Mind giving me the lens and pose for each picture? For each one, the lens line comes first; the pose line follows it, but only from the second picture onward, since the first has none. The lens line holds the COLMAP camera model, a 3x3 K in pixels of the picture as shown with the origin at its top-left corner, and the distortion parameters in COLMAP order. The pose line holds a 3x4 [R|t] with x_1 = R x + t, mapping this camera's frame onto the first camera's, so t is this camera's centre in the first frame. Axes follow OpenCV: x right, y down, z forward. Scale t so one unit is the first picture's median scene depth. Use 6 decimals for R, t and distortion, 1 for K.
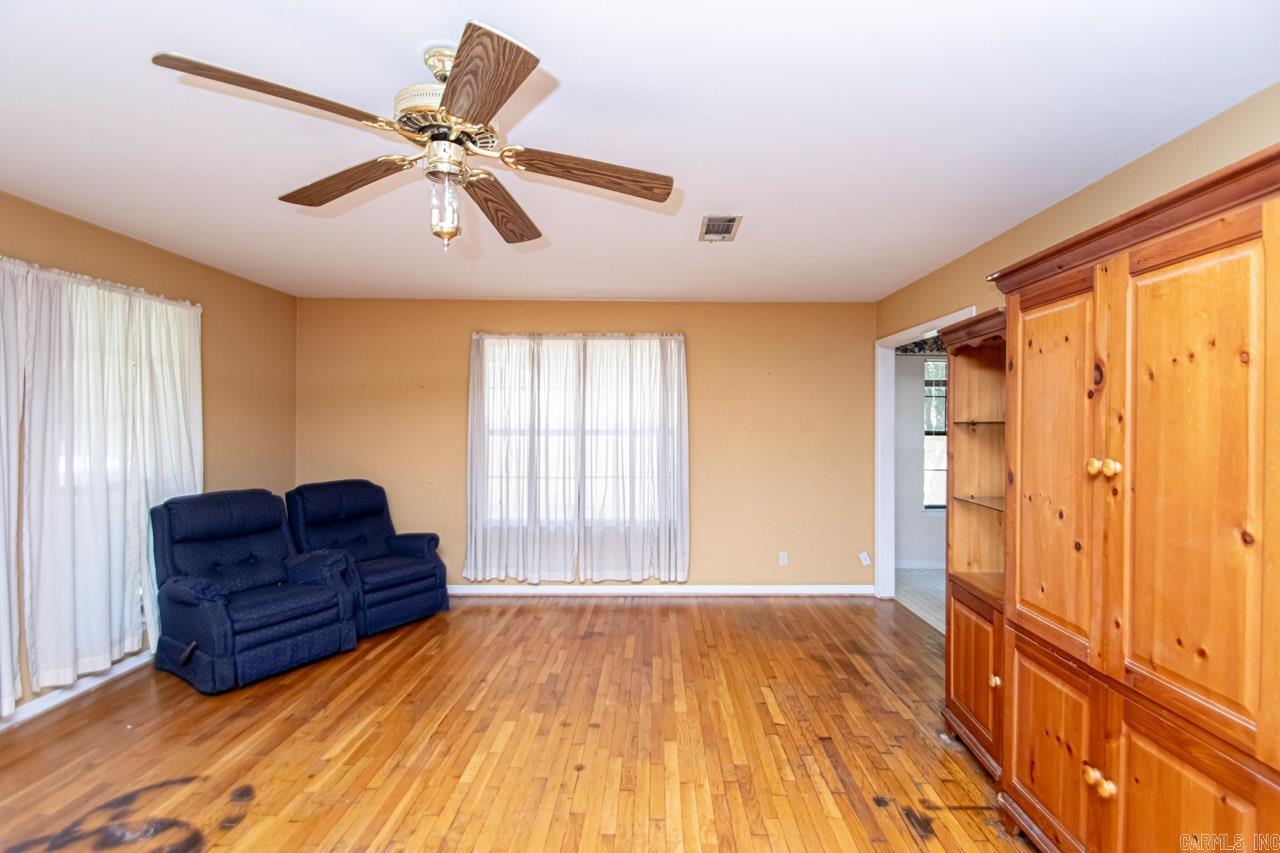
lens RADIAL K [[617.9, 0, 648.3], [0, 617.9, 431.7], [0, 0, 1]] dist [0.017133, -0.023231]
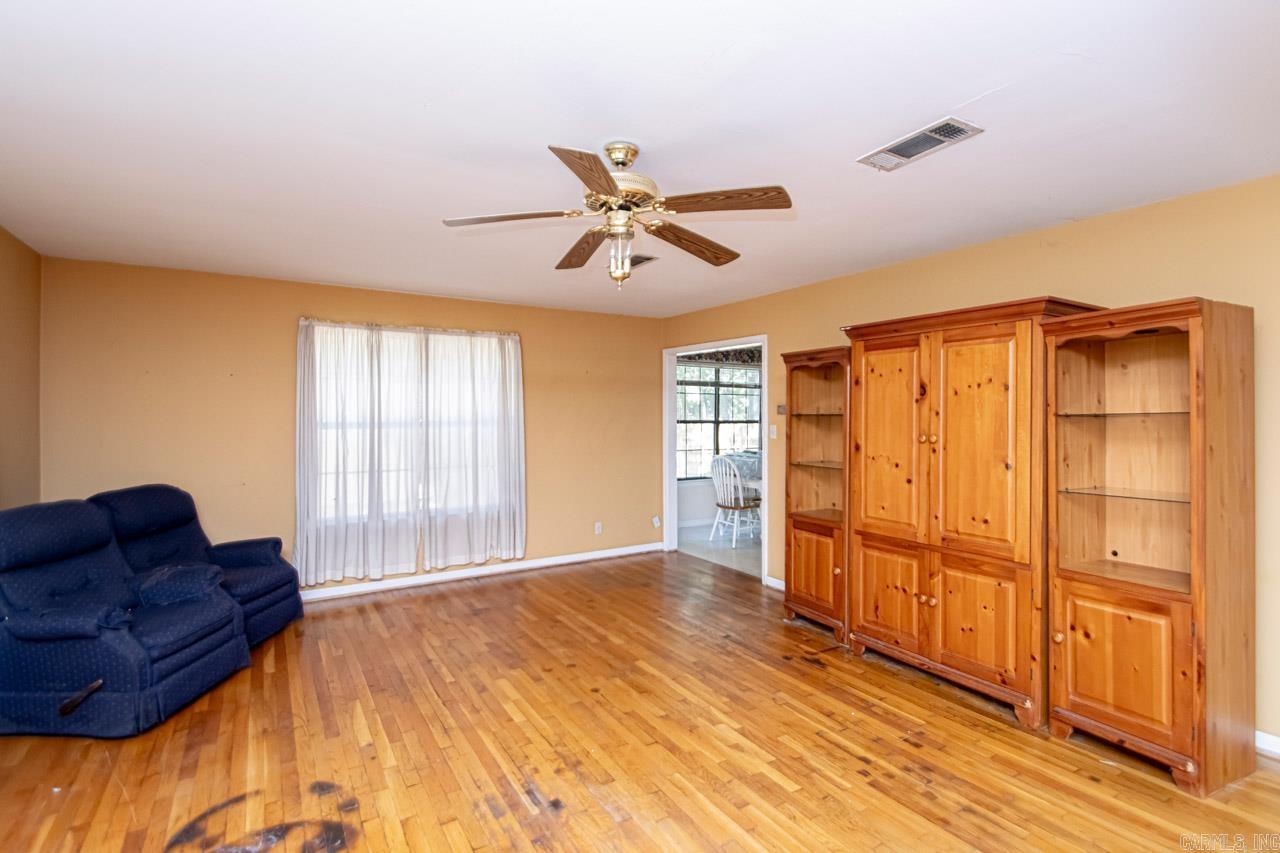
lens RADIAL K [[617.9, 0, 648.3], [0, 617.9, 431.7], [0, 0, 1]] dist [0.017133, -0.023231]
pose [[0.846866, -0.018743, 0.531476, -0.536590], [0.010152, 0.999766, 0.019082, -0.005193], [-0.531709, -0.010764, 0.846858, -0.094365]]
